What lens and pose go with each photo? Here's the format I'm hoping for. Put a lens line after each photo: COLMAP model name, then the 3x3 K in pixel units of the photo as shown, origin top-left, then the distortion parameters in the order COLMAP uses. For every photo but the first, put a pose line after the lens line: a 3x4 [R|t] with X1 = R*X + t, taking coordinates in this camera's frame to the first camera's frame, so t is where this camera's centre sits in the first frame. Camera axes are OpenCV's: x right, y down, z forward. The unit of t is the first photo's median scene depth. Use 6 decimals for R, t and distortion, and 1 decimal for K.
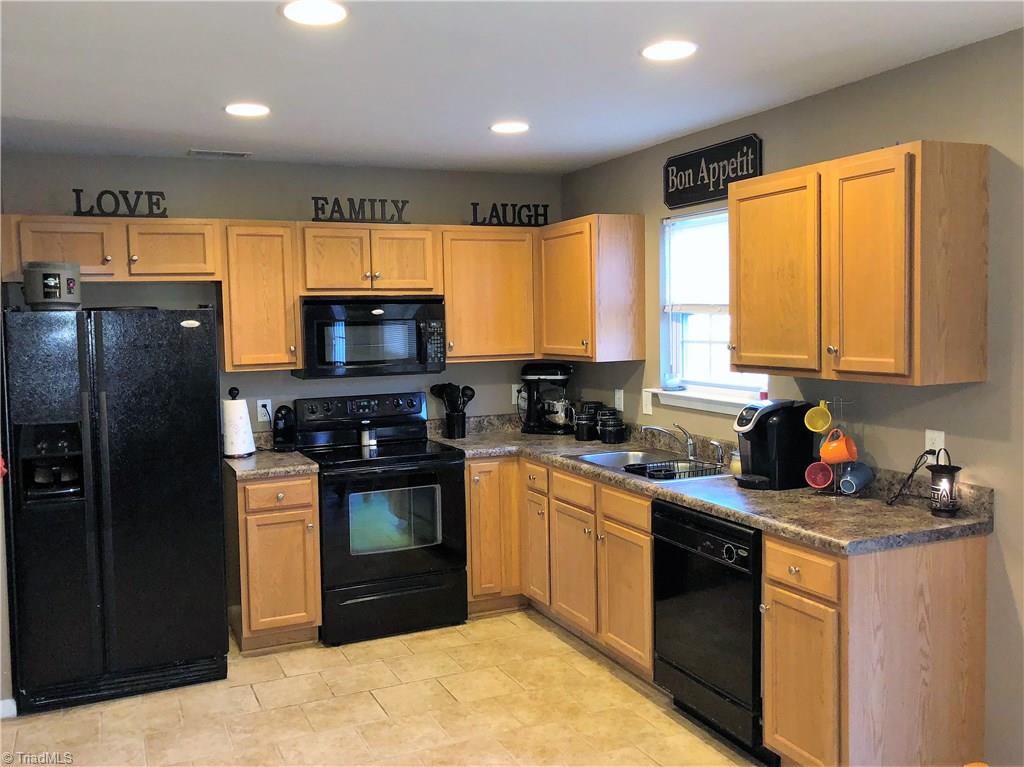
lens RADIAL K [[852.2, 0, 509.5], [0, 852.2, 372.4], [0, 0, 1]] dist [0.024570, -0.005161]
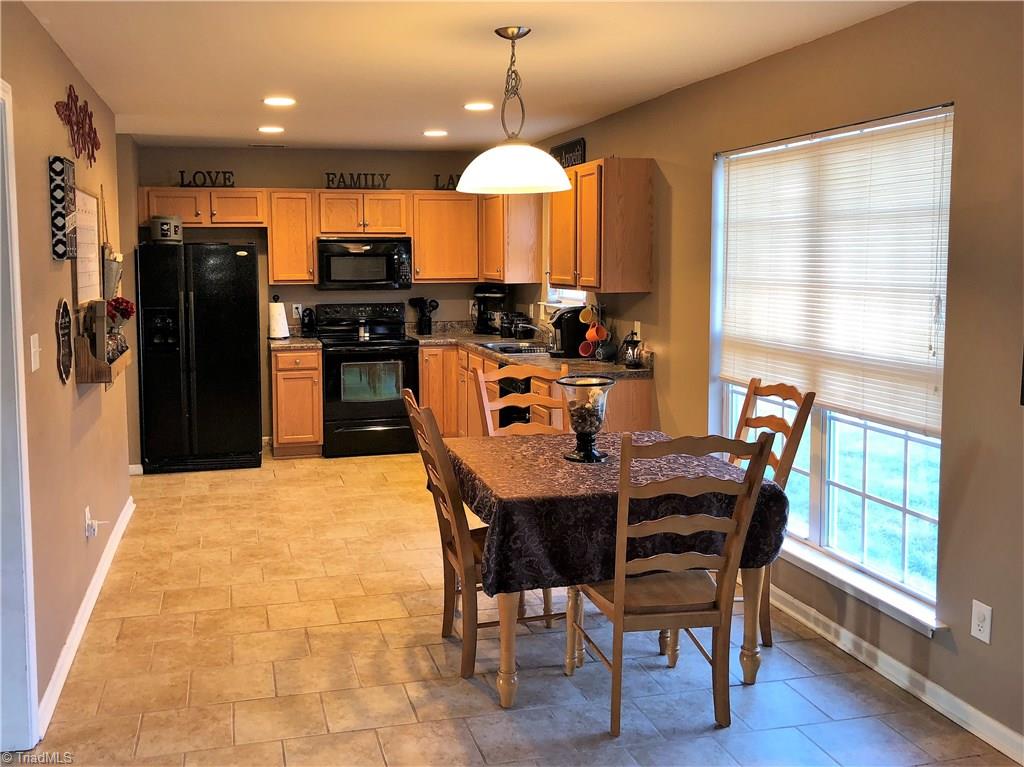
lens RADIAL K [[949.0, 0, 514.2], [0, 949.0, 339.3], [0, 0, 1]] dist [0.078273, -0.009280]
pose [[0.985110, 0.029040, -0.169455, 0.431919], [-0.024943, 0.999344, 0.026256, 0.044710], [0.170107, -0.021638, 0.985188, -0.691225]]
